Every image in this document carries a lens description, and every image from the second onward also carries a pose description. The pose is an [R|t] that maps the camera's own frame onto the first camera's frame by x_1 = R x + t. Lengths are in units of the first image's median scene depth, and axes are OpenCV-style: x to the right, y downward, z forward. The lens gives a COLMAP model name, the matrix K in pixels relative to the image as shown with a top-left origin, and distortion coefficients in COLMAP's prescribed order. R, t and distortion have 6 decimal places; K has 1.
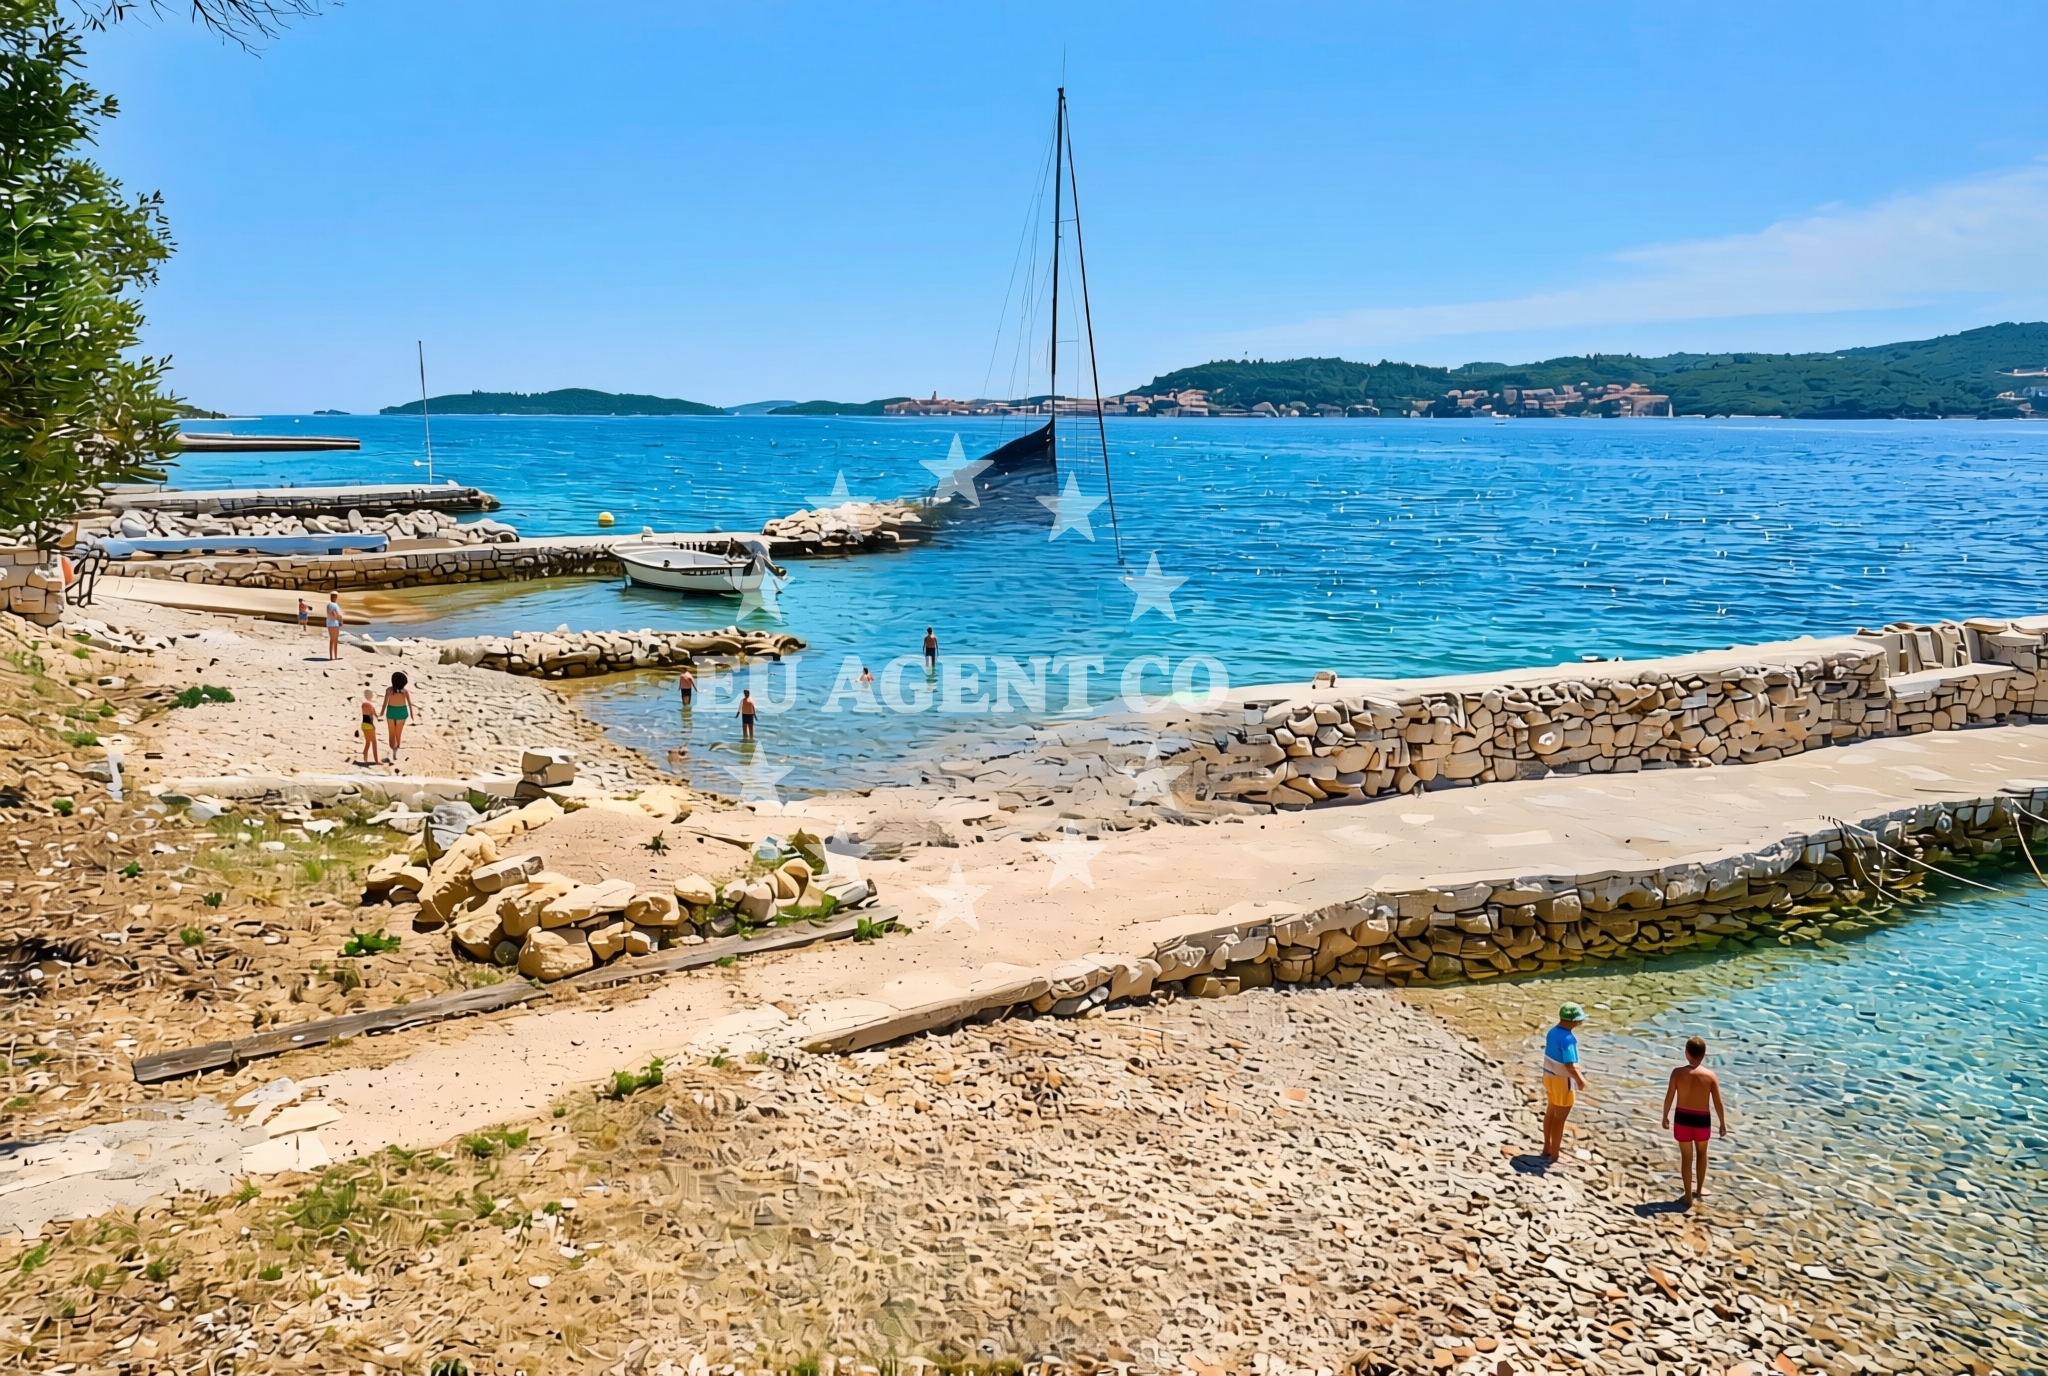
lens RADIAL K [[1384.9, 0, 1024.4], [0, 1384.9, 627.7], [0, 0, 1]] dist [0.031288, -0.003931]
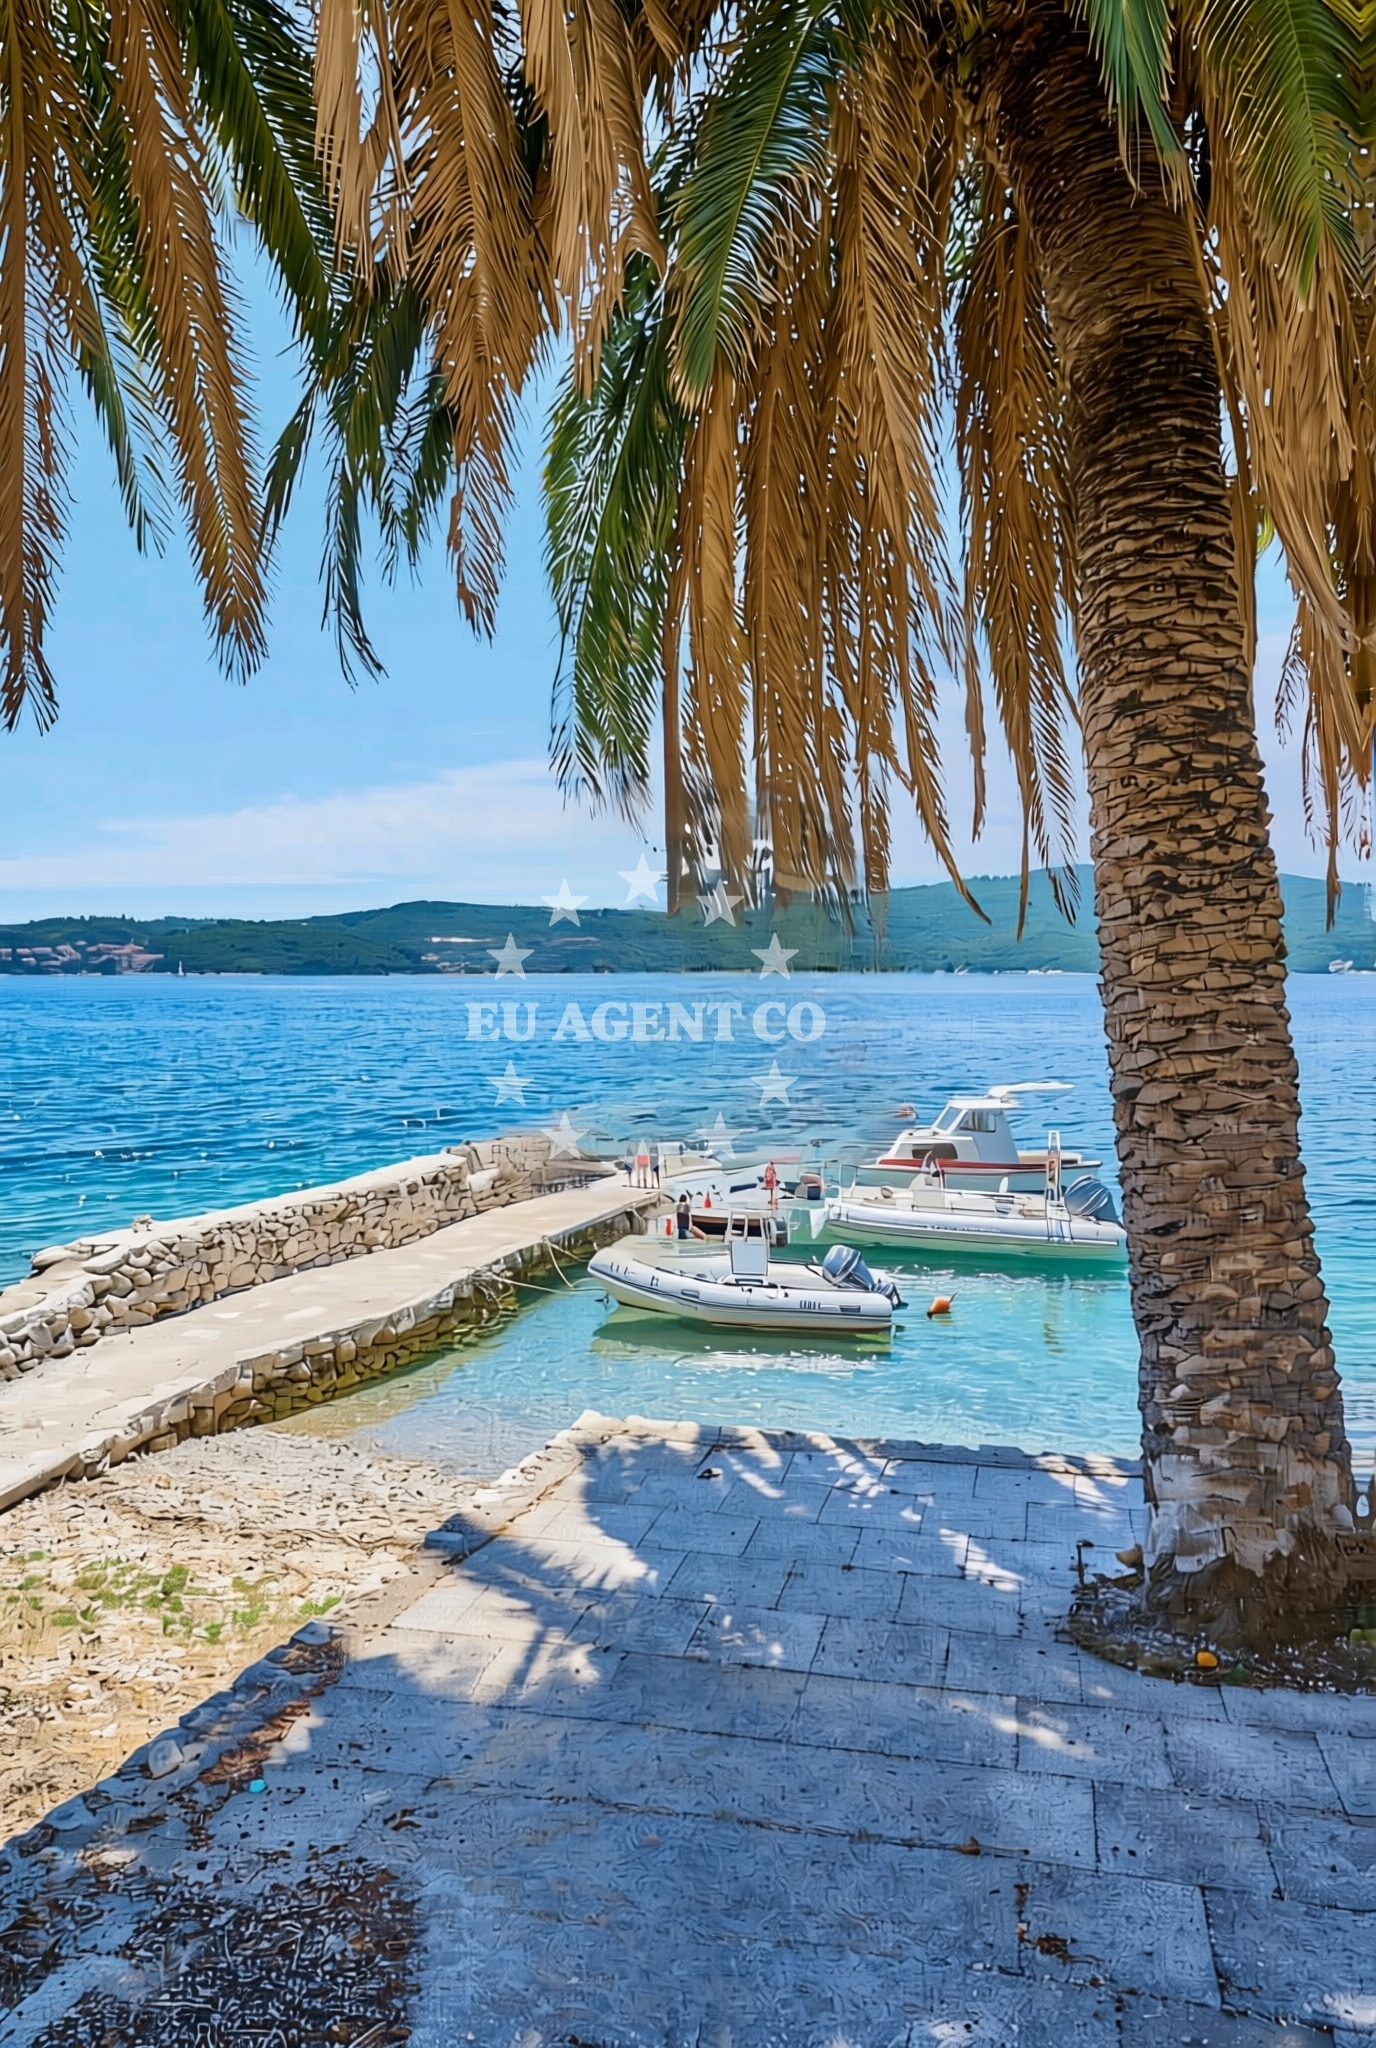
lens RADIAL K [[1384.9, 0, 688.0], [0, 1384.9, 1024.0], [0, 0, 1]] dist [0.031288, -0.003931]
pose [[0.703201, -0.037181, 0.710019, -0.333233], [0.117732, 0.990935, -0.064711, -0.004355], [-0.701176, 0.129097, 0.701203, -0.287596]]
